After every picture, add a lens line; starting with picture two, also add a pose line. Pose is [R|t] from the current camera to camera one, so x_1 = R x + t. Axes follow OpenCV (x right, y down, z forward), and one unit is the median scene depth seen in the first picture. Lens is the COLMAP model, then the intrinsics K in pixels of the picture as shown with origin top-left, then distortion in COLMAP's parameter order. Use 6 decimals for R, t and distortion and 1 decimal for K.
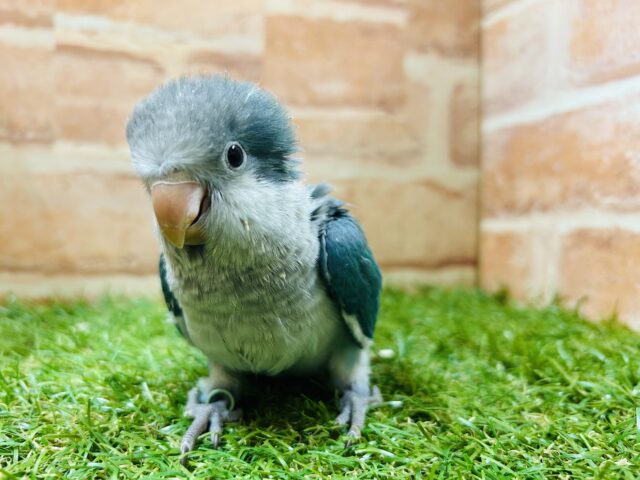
lens RADIAL K [[508.1, 0, 323.4], [0, 508.1, 239.7], [0, 0, 1]] dist [-0.038337, -0.005303]
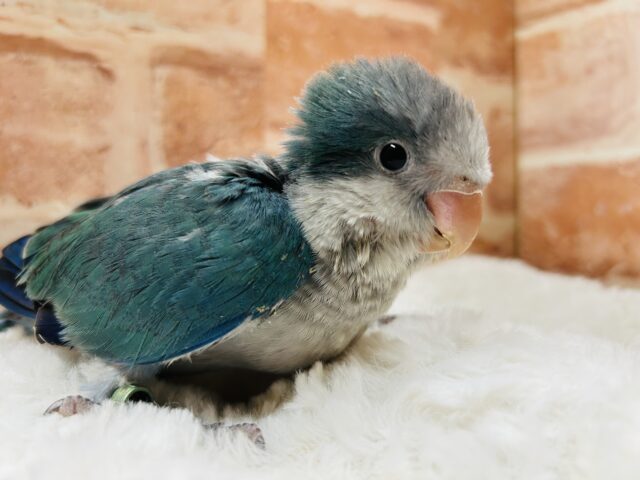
lens RADIAL K [[508.1, 0, 319.4], [0, 508.1, 243.0], [0, 0, 1]] dist [-0.038337, -0.005303]
pose [[0.970240, -0.028743, 0.240435, -0.217176], [0.029225, 0.999572, 0.001563, -0.120237], [-0.240377, 0.005510, 0.970664, 0.335124]]
